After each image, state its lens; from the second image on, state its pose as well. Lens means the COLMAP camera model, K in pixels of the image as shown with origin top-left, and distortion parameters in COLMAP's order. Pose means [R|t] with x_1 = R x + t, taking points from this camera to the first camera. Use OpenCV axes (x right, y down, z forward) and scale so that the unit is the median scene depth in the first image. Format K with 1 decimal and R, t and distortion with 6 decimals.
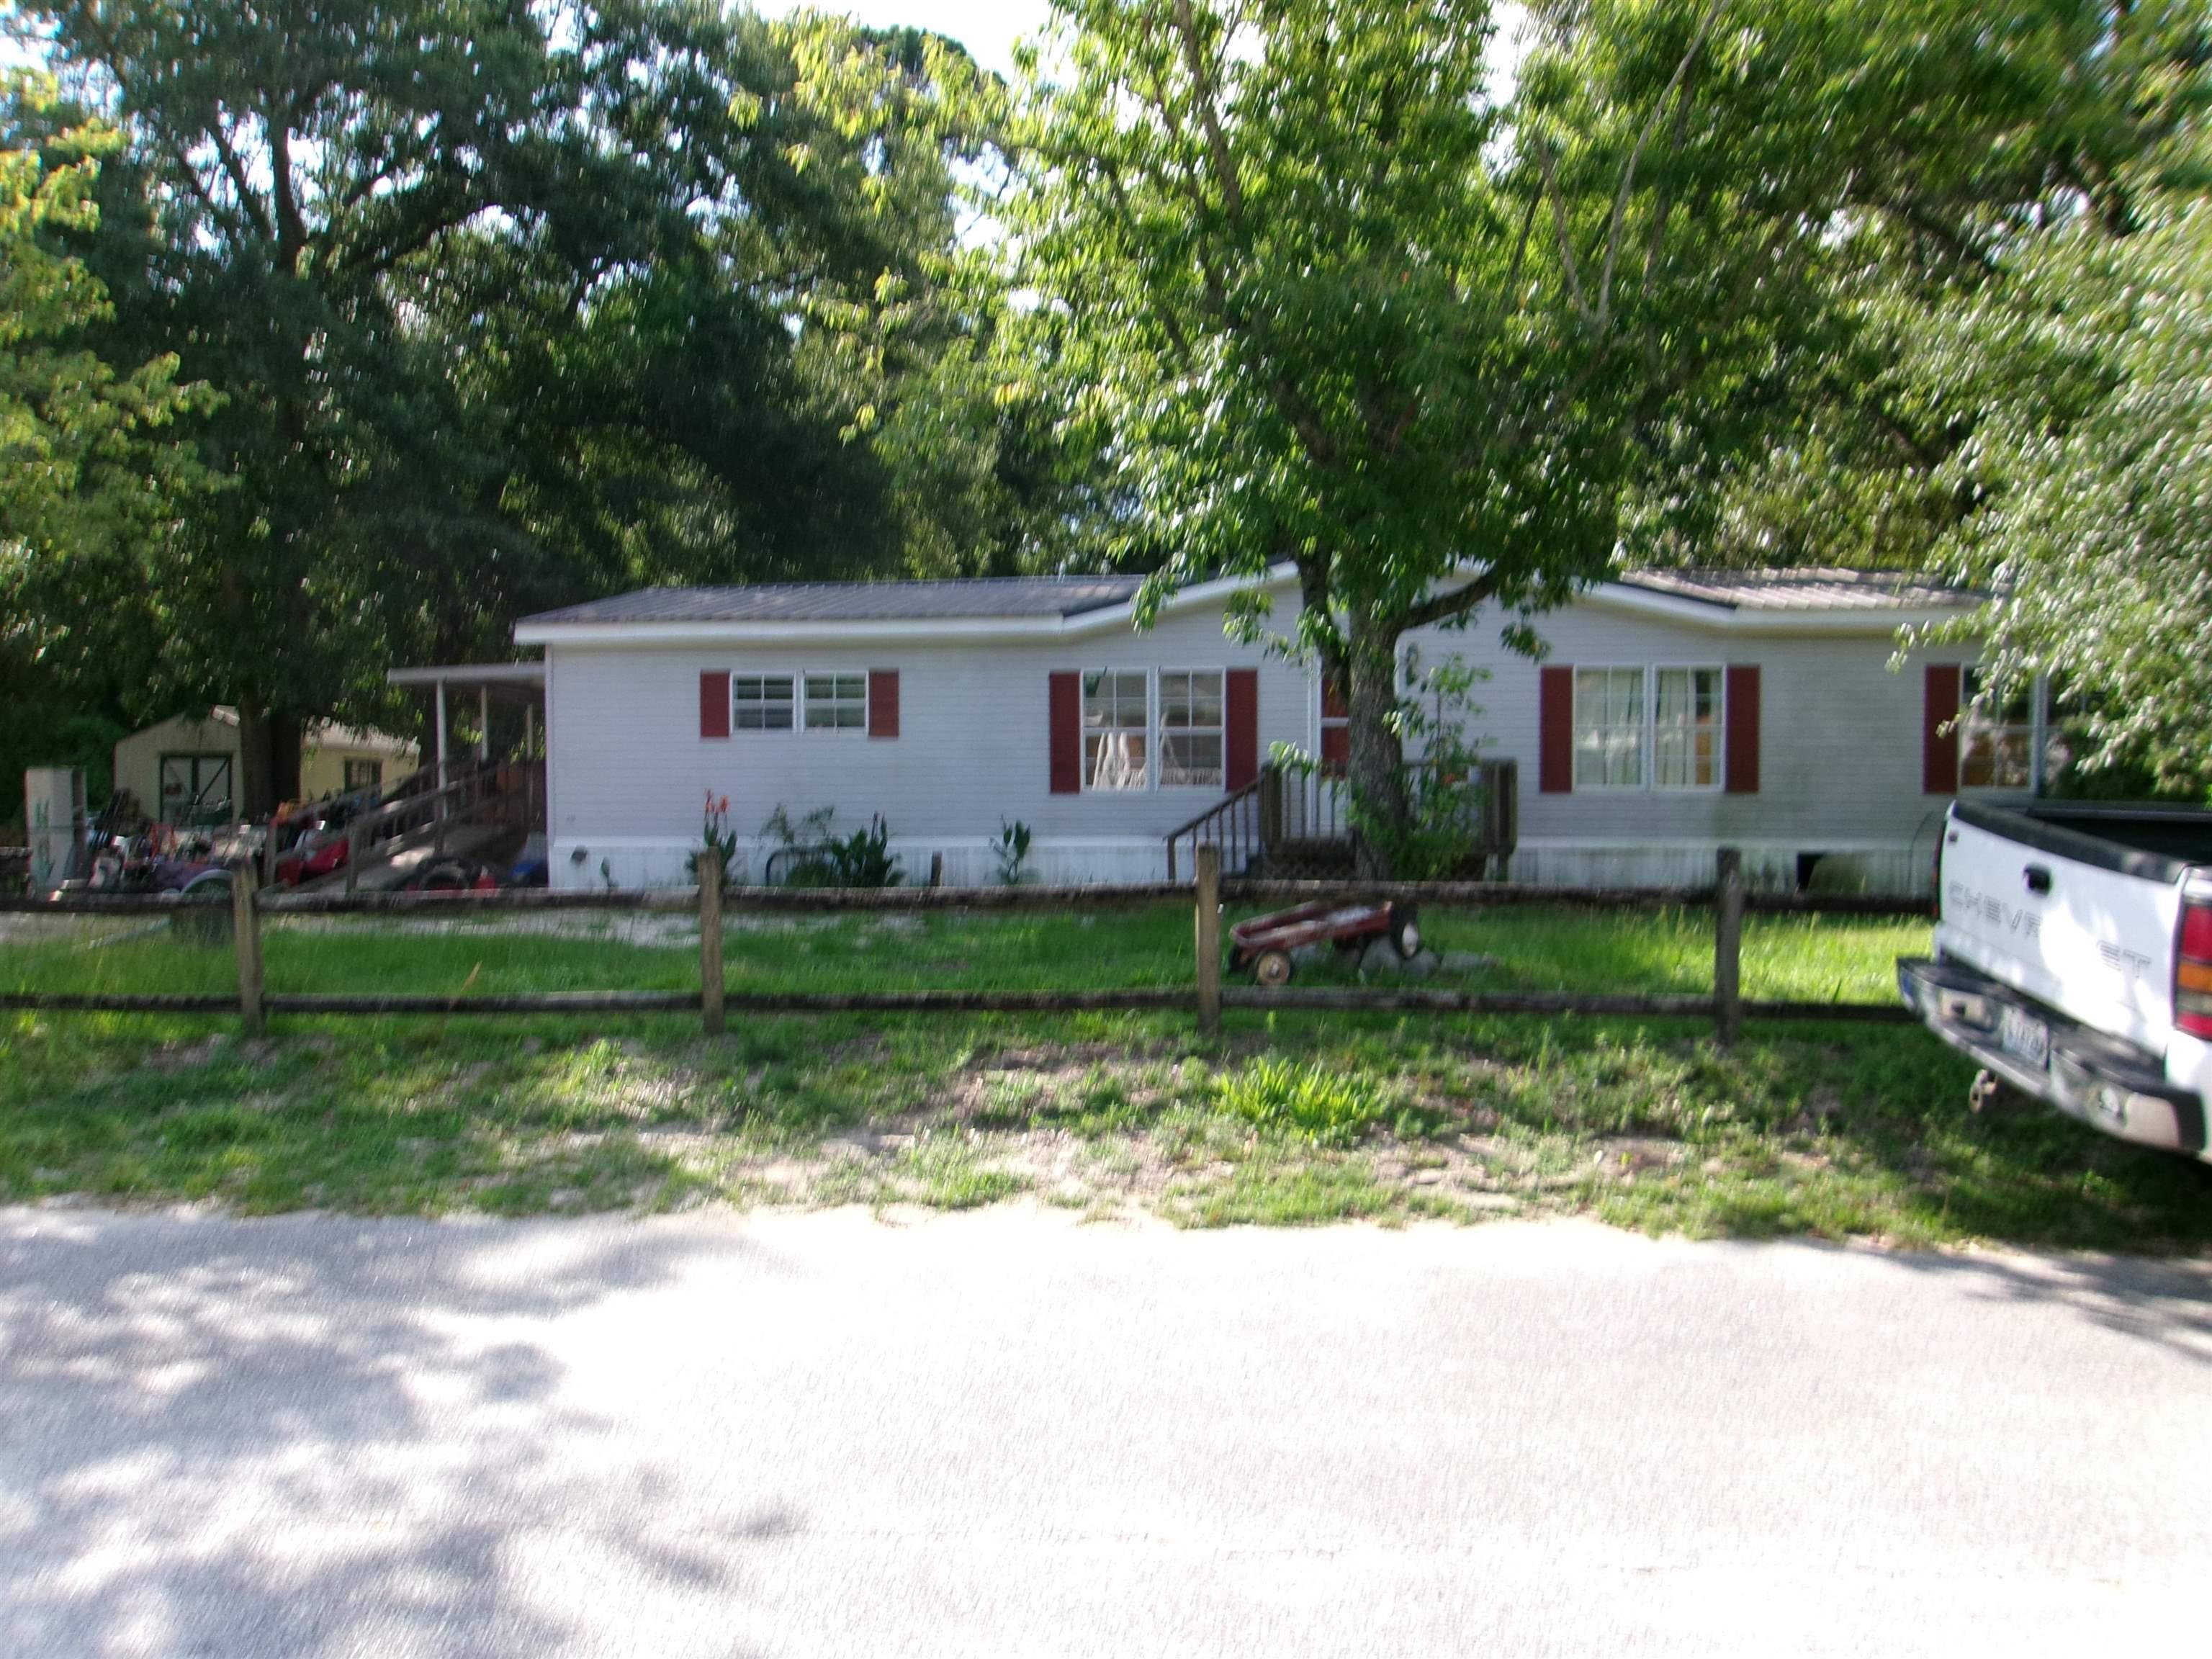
lens RADIAL K [[1735.0, 0, 1104.6], [0, 1735.0, 835.5], [0, 0, 1]] dist [-0.004146, -0.003038]
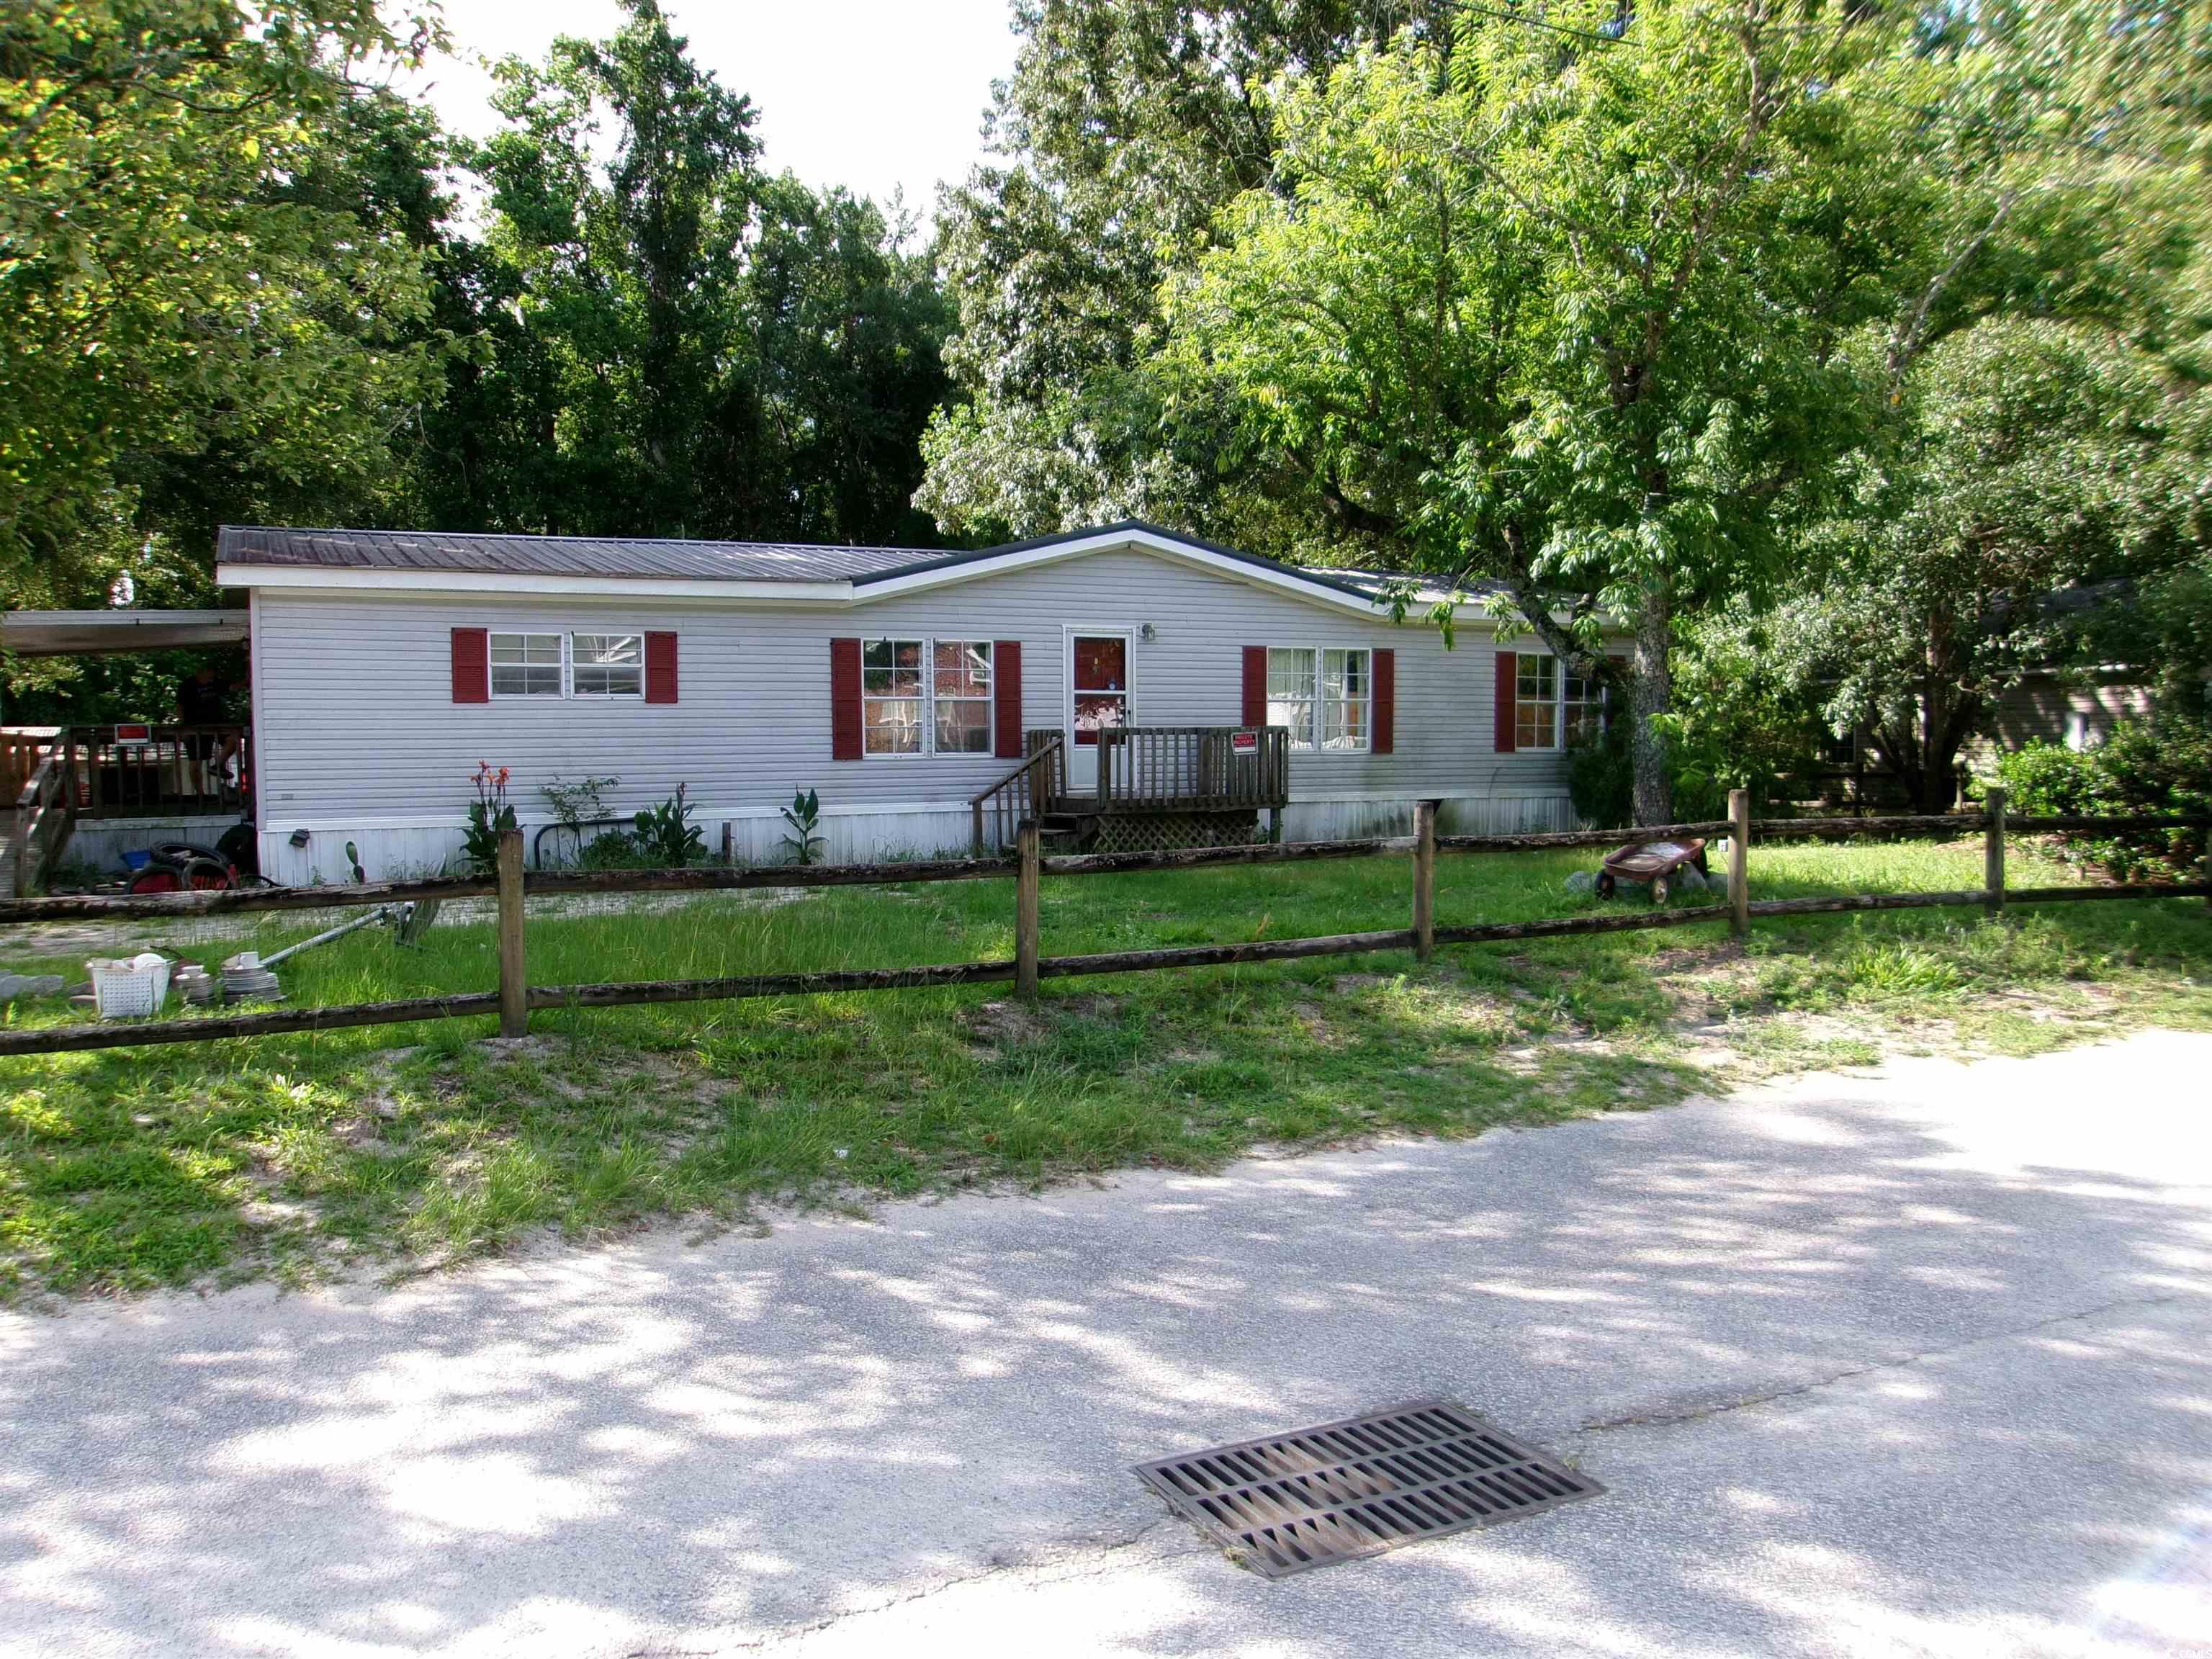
lens RADIAL K [[1735.0, 0, 1102.9], [0, 1735.0, 824.6], [0, 0, 1]] dist [-0.004146, -0.003038]
pose [[0.855749, -0.028820, 0.516588, -0.418340], [0.024317, 0.999584, 0.015483, 0.001061], [-0.516819, -0.000687, 0.856094, 0.064908]]
